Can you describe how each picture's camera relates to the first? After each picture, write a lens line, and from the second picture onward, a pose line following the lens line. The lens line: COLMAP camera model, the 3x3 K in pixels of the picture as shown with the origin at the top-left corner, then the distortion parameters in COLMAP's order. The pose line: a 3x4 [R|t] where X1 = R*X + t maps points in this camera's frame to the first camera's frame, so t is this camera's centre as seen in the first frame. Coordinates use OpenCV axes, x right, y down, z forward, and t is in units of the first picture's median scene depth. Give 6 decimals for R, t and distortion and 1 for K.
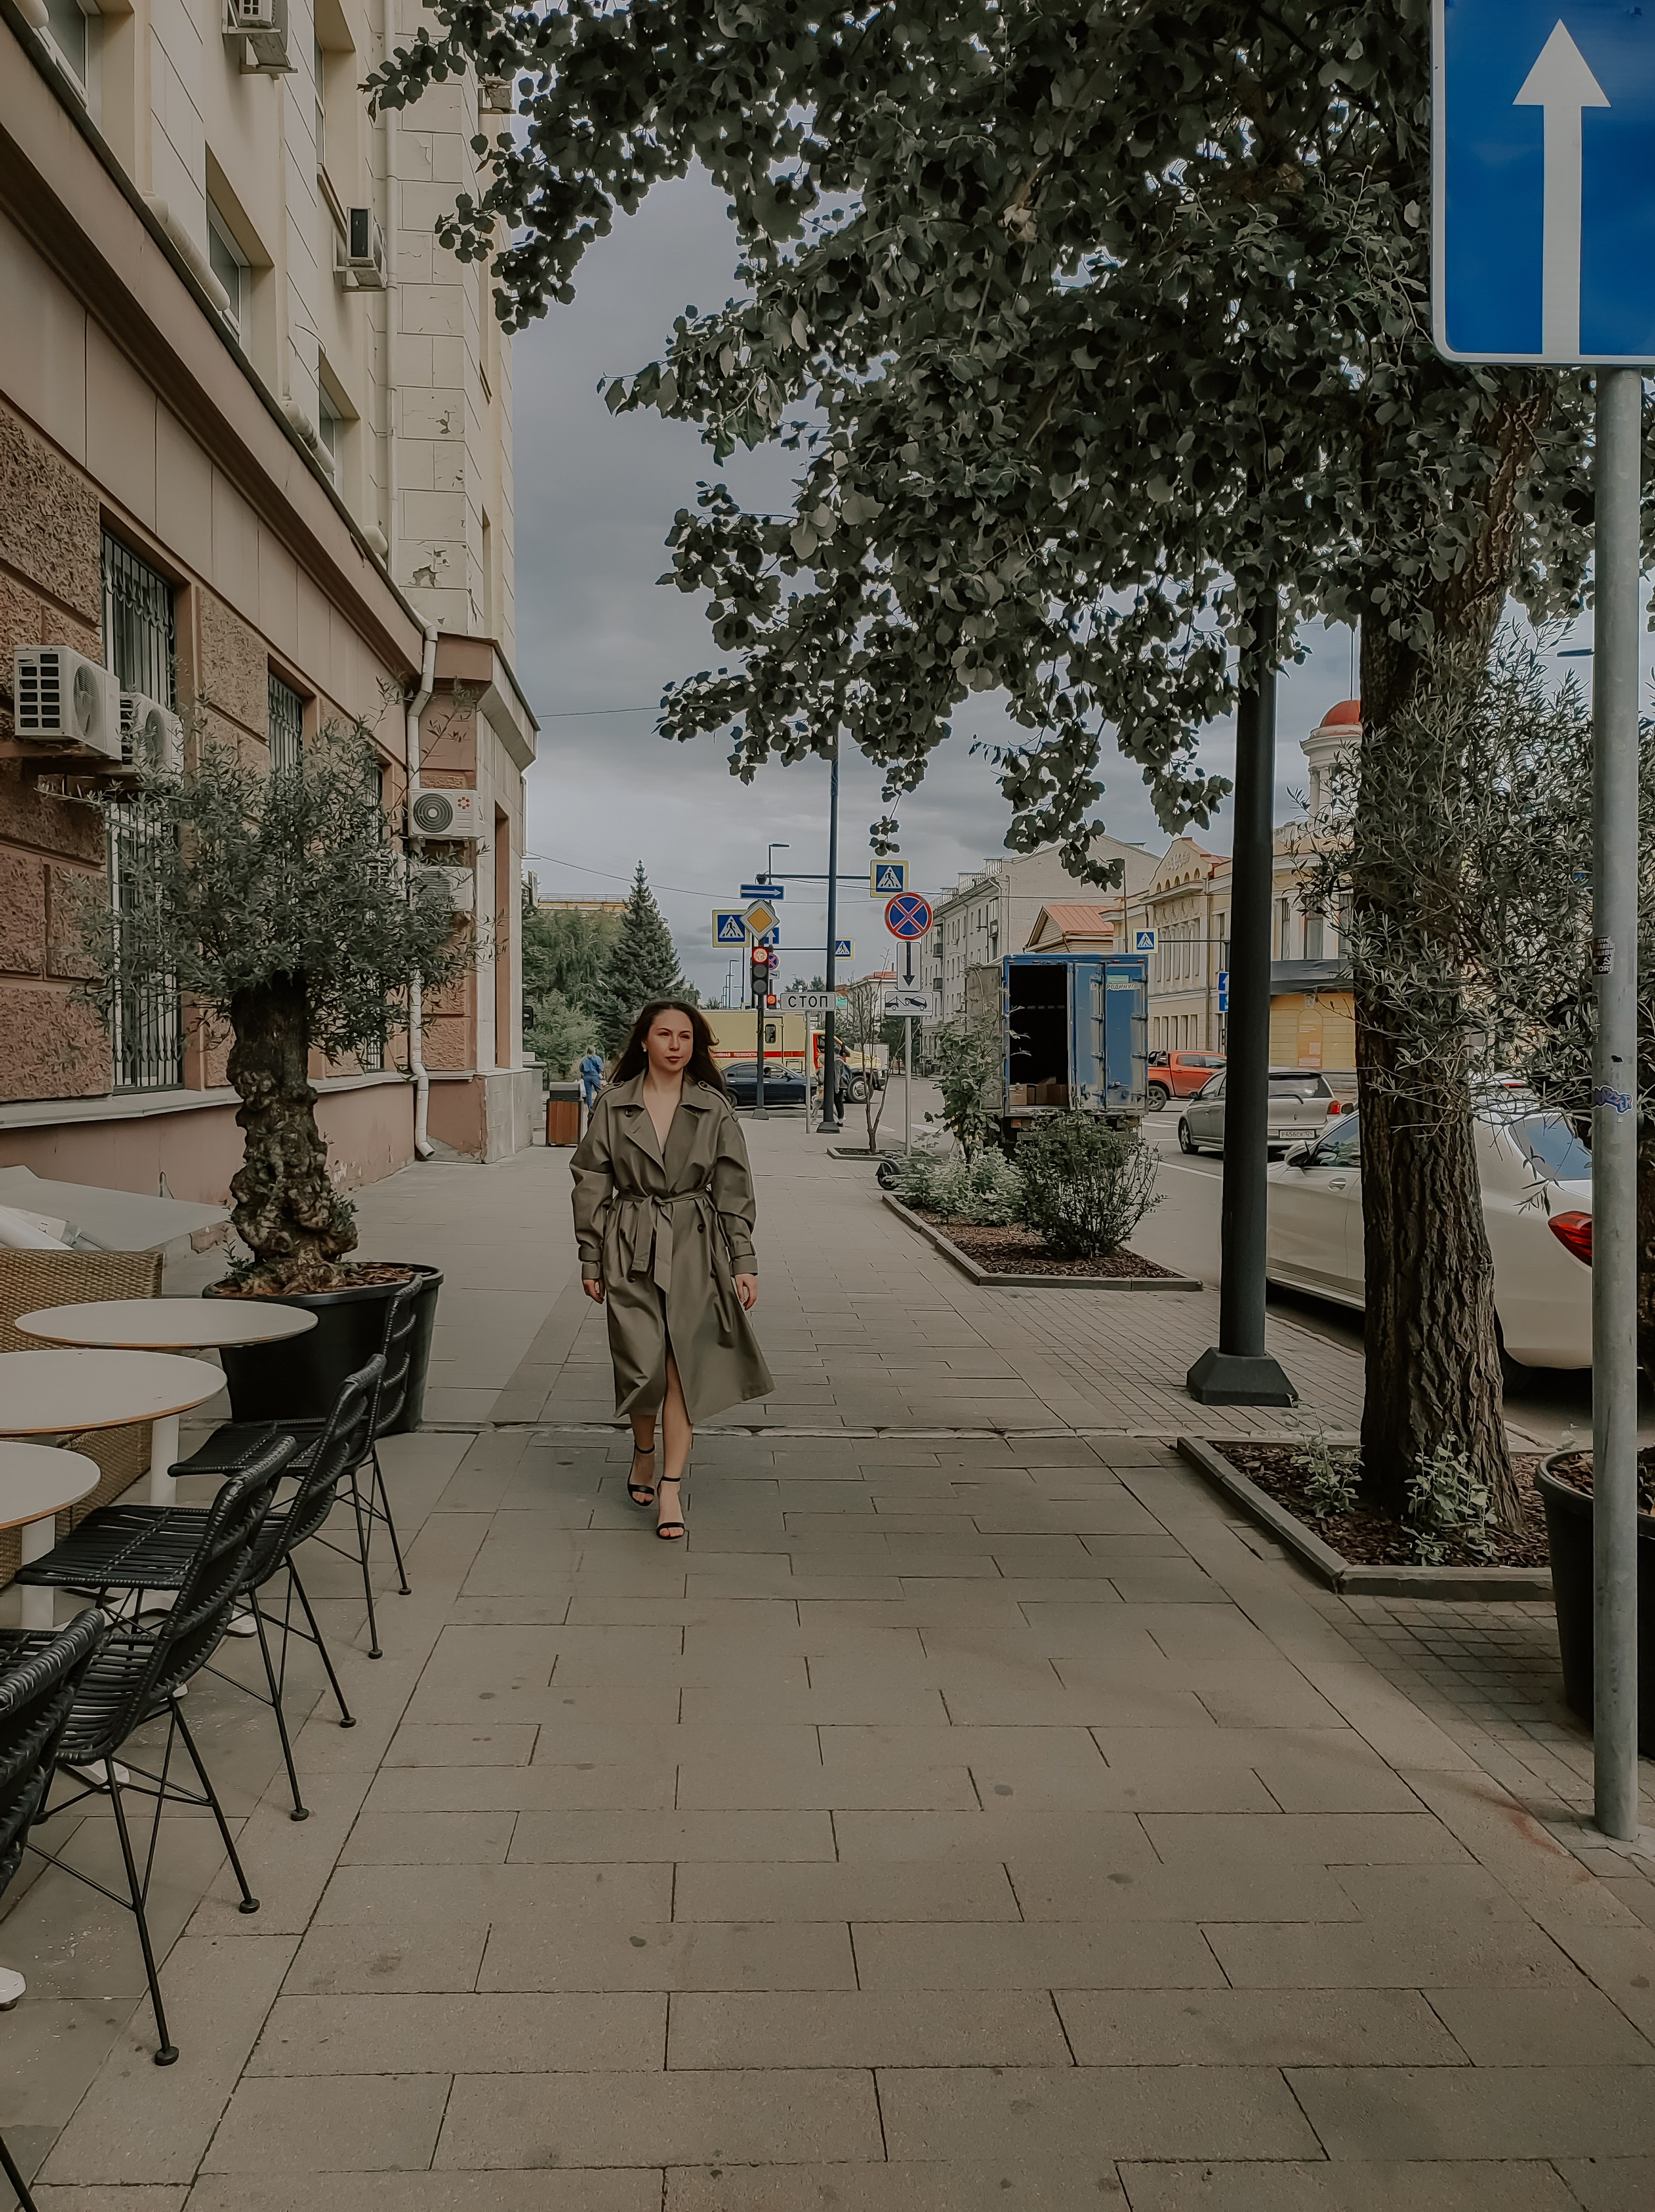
lens RADIAL K [[1643.3, 0, 839.6], [0, 1643.3, 1105.4], [0, 0, 1]] dist [0.038214, -0.017861]
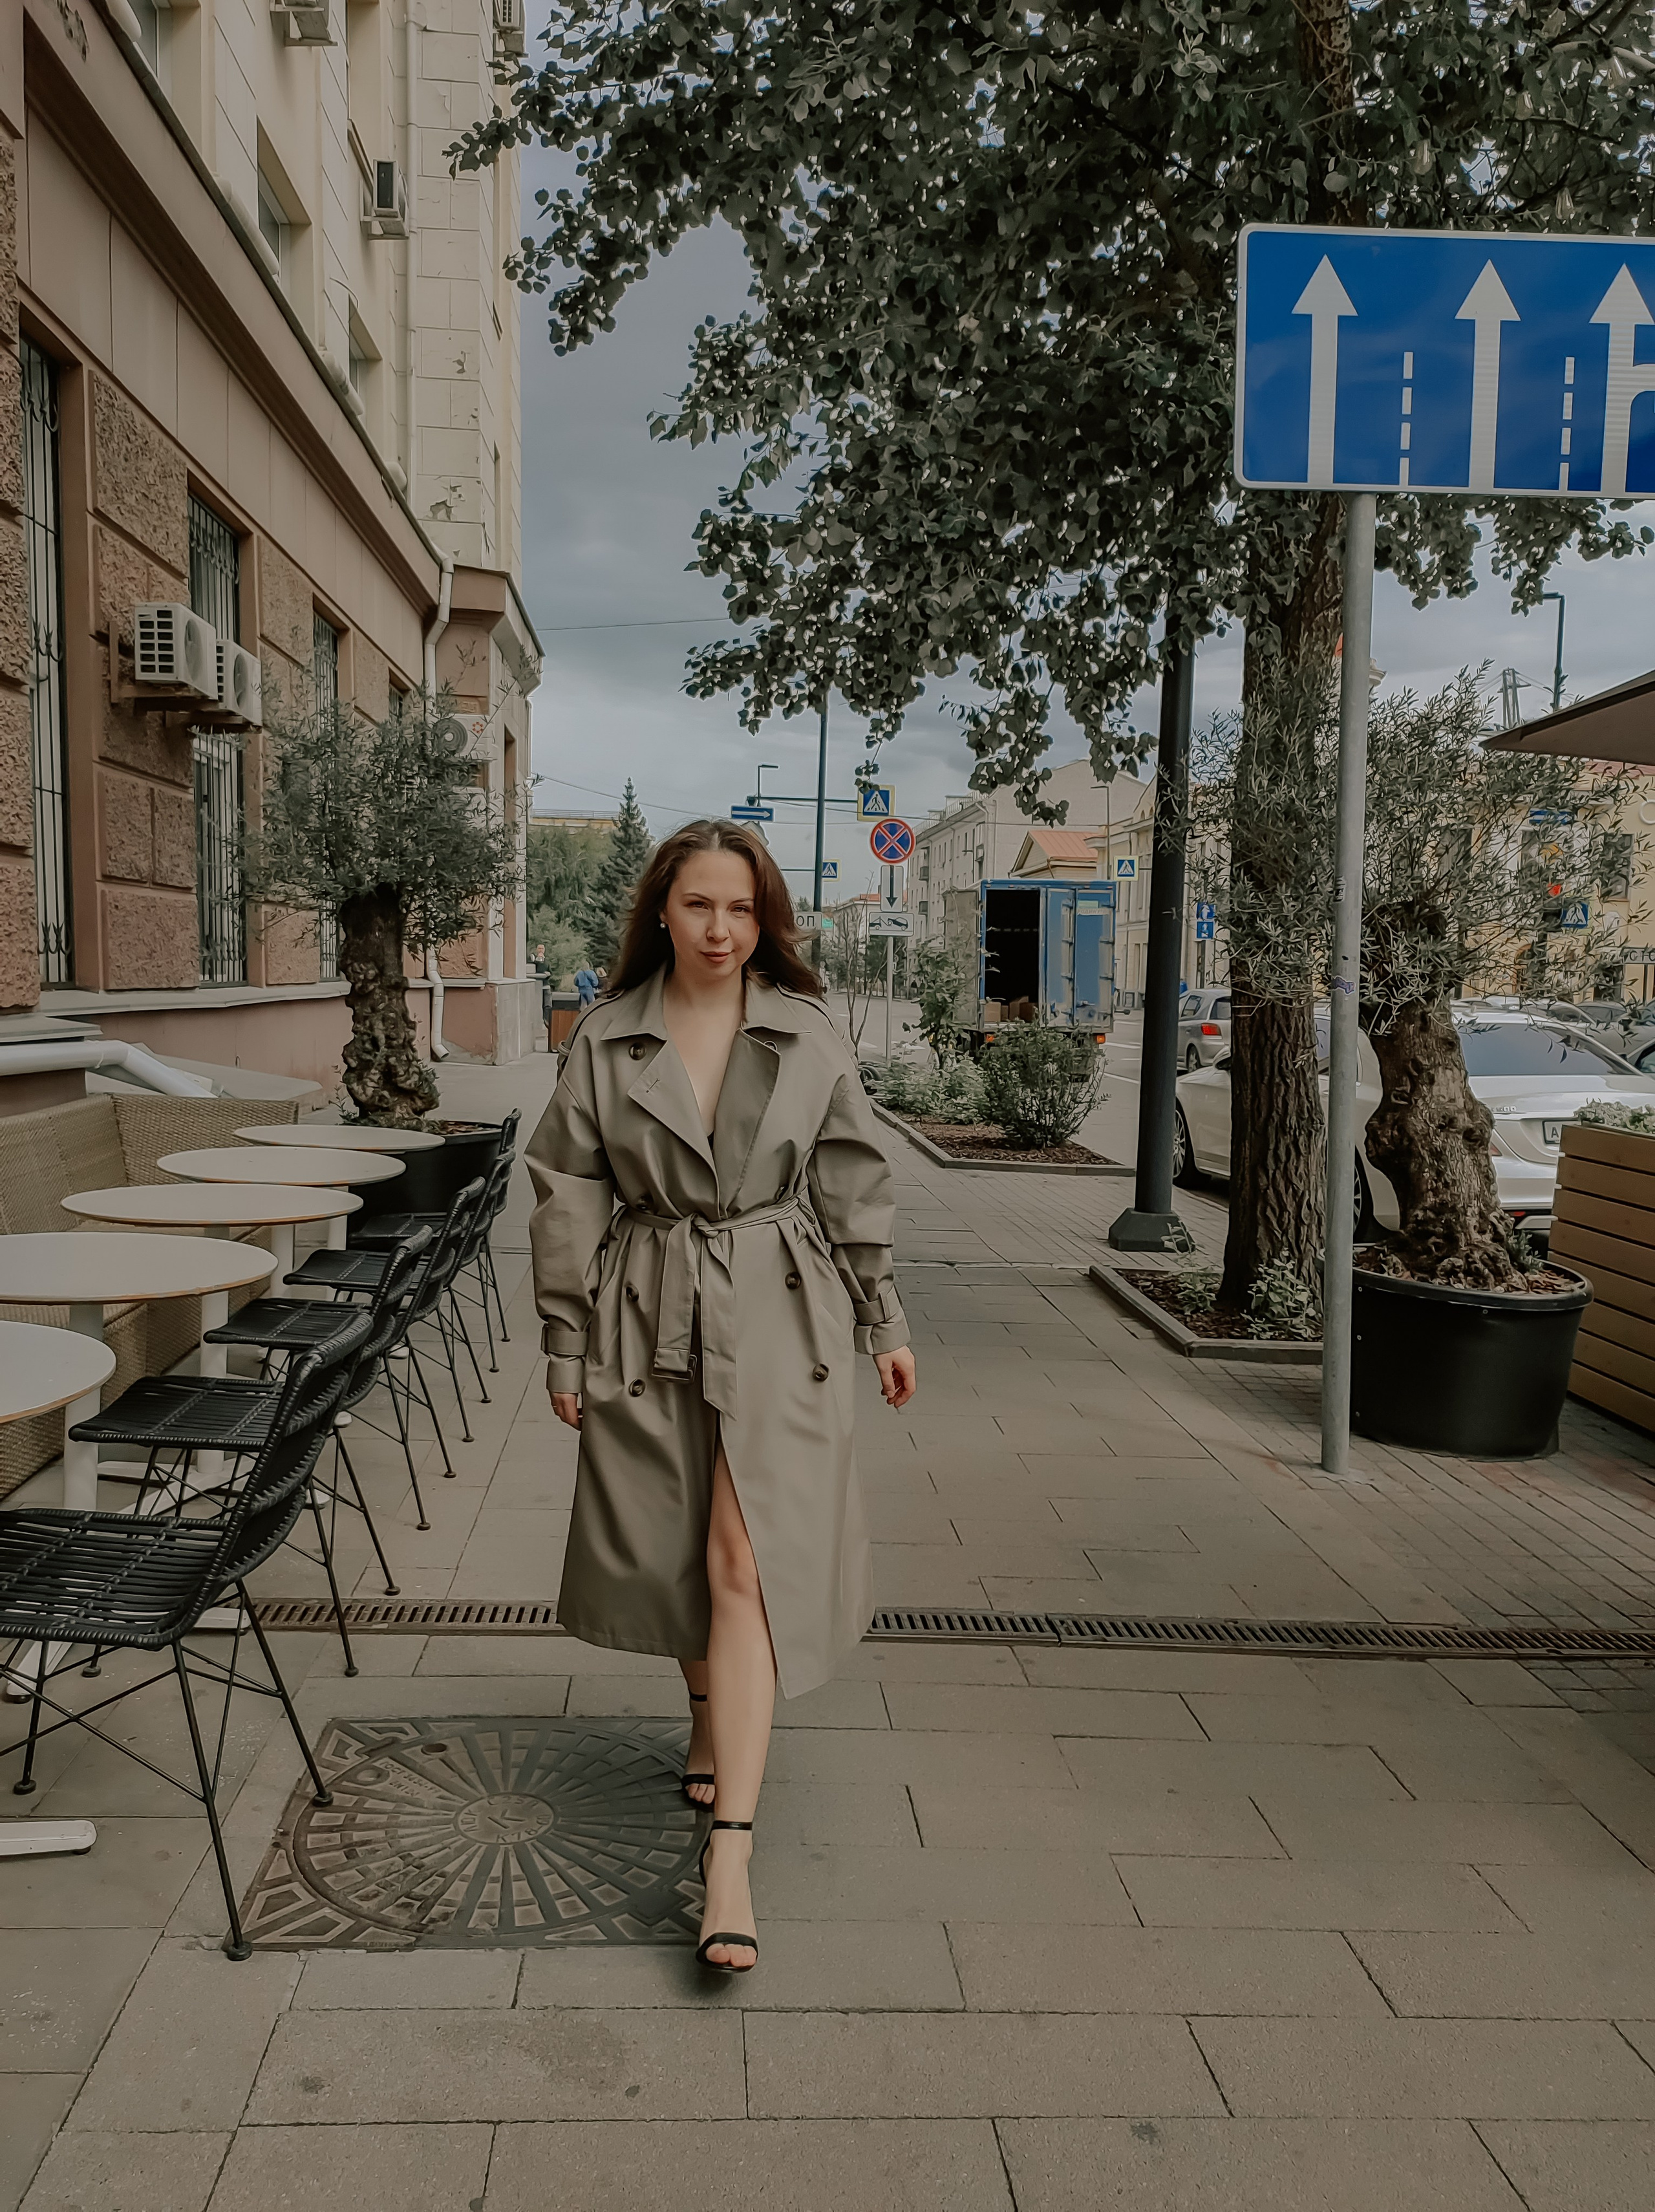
lens RADIAL K [[1624.9, 0, 857.0], [0, 1624.9, 1119.6], [0, 0, 1]] dist [0.003916, -0.005660]
pose [[0.999659, 0.015131, 0.021284, -0.001733], [-0.016324, 0.998239, 0.057026, 0.016534], [-0.020384, -0.057354, 0.998146, -0.188536]]
